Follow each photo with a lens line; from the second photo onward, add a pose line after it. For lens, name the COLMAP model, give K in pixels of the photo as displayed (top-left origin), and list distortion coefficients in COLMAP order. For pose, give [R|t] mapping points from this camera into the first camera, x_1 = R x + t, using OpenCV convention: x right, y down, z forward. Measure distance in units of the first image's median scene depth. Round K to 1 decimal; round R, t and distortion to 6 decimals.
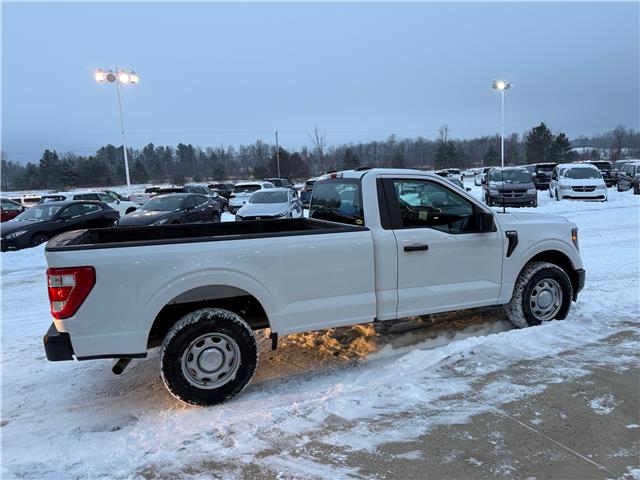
lens RADIAL K [[450.0, 0, 326.4], [0, 450.0, 237.6], [0, 0, 1]] dist [0.047940, -0.061091]
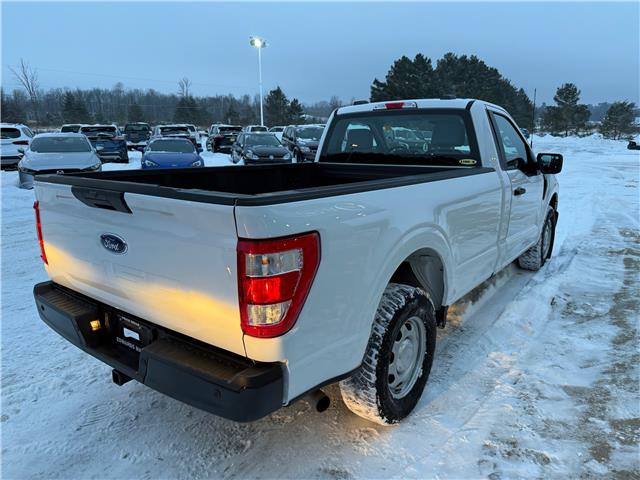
lens RADIAL K [[450.0, 0, 329.9], [0, 450.0, 248.1], [0, 0, 1]] dist [0.047940, -0.061091]
pose [[0.843364, -0.087530, 0.530166, -0.621074], [0.028930, 0.992609, 0.117858, 0.017774], [-0.536563, -0.084059, 0.839663, 0.433600]]
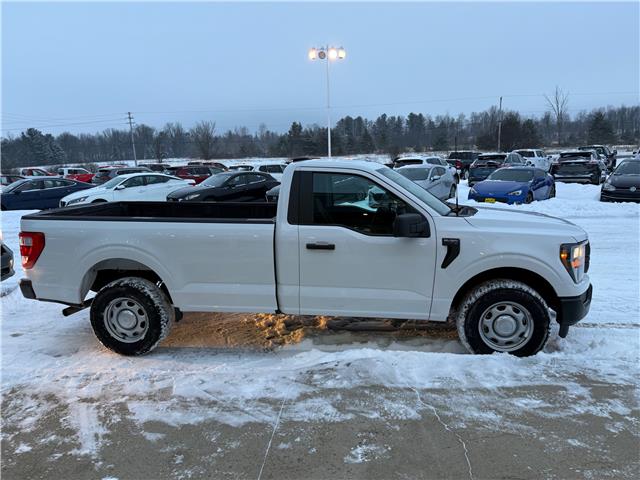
lens RADIAL K [[450.0, 0, 324.0], [0, 450.0, 247.2], [0, 0, 1]] dist [0.047940, -0.061091]
pose [[0.881344, 0.114311, -0.458439, 0.652586], [-0.074718, 0.991802, 0.103660, -0.075524], [0.466530, -0.057107, 0.882660, 0.165653]]
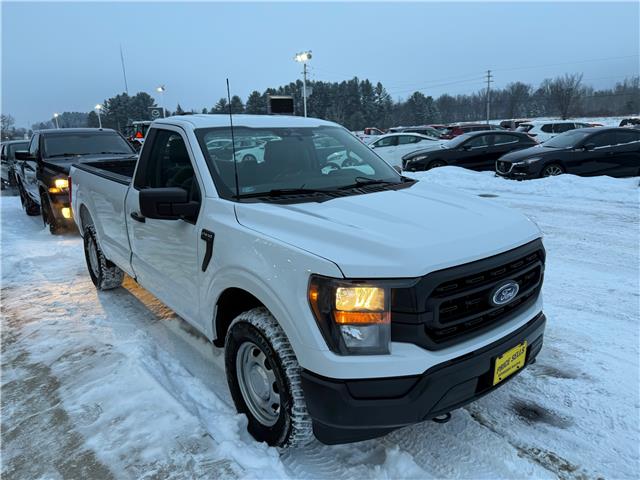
lens RADIAL K [[450.0, 0, 321.6], [0, 450.0, 241.8], [0, 0, 1]] dist [0.047940, -0.061091]
pose [[0.309520, 0.267558, -0.912475, 1.096018], [-0.106255, 0.963320, 0.246424, -0.177216], [0.944938, 0.020682, 0.326596, 1.060022]]
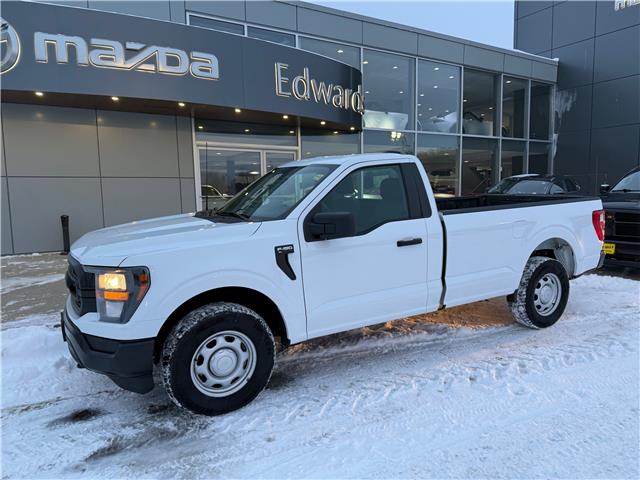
lens RADIAL K [[450.0, 0, 328.3], [0, 450.0, 248.9], [0, 0, 1]] dist [0.047940, -0.061091]
pose [[-0.985033, 0.084906, -0.150005, 0.333097], [0.042149, 0.962493, 0.268012, -0.258907], [0.167135, 0.257678, -0.951666, 2.296344]]
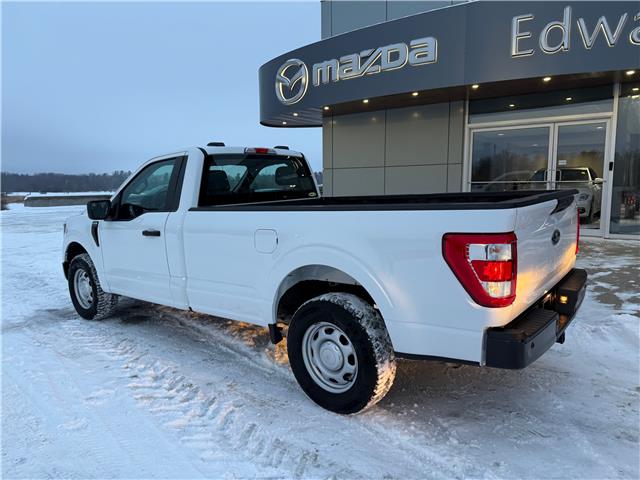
lens RADIAL K [[450.0, 0, 326.9], [0, 450.0, 243.1], [0, 0, 1]] dist [0.047940, -0.061091]
pose [[-0.506874, -0.058378, 0.860041, -0.987973], [0.159012, 0.974251, 0.159845, -0.095945], [-0.847227, 0.217779, -0.484539, 1.612706]]
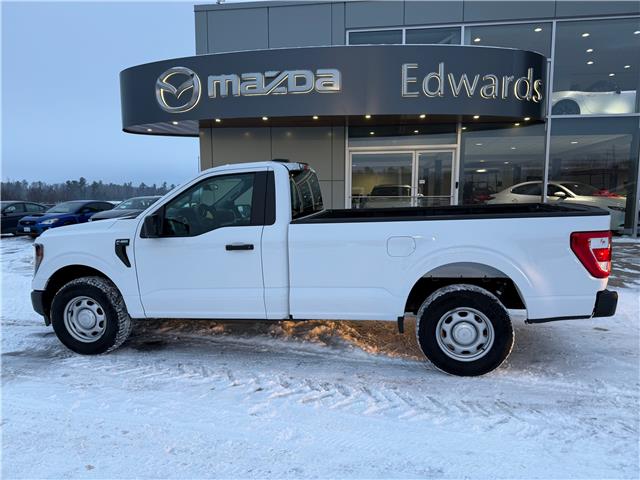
lens RADIAL K [[450.0, 0, 328.3], [0, 450.0, 247.8], [0, 0, 1]] dist [0.047940, -0.061091]
pose [[-0.857720, -0.009803, 0.514023, -0.621538], [0.117756, 0.969493, 0.214982, -0.203846], [-0.500449, 0.244924, -0.830399, 2.156510]]
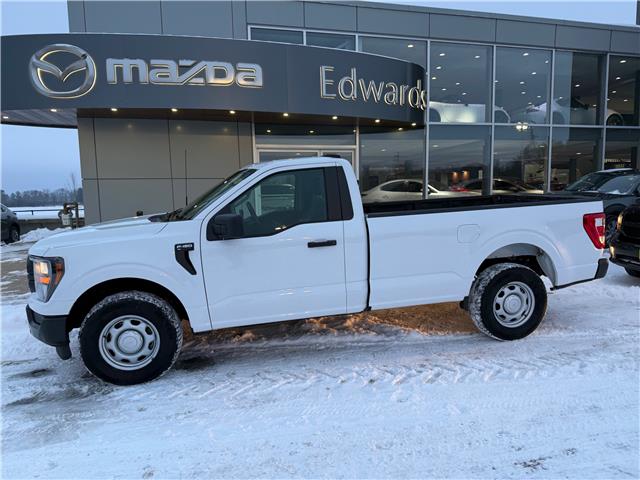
lens RADIAL K [[450.0, 0, 328.7], [0, 450.0, 250.0], [0, 0, 1]] dist [0.047940, -0.061091]
pose [[-0.989657, 0.052728, 0.133415, -0.104744], [0.086502, 0.961248, 0.261761, -0.253358], [-0.114443, 0.270594, -0.955867, 2.354277]]
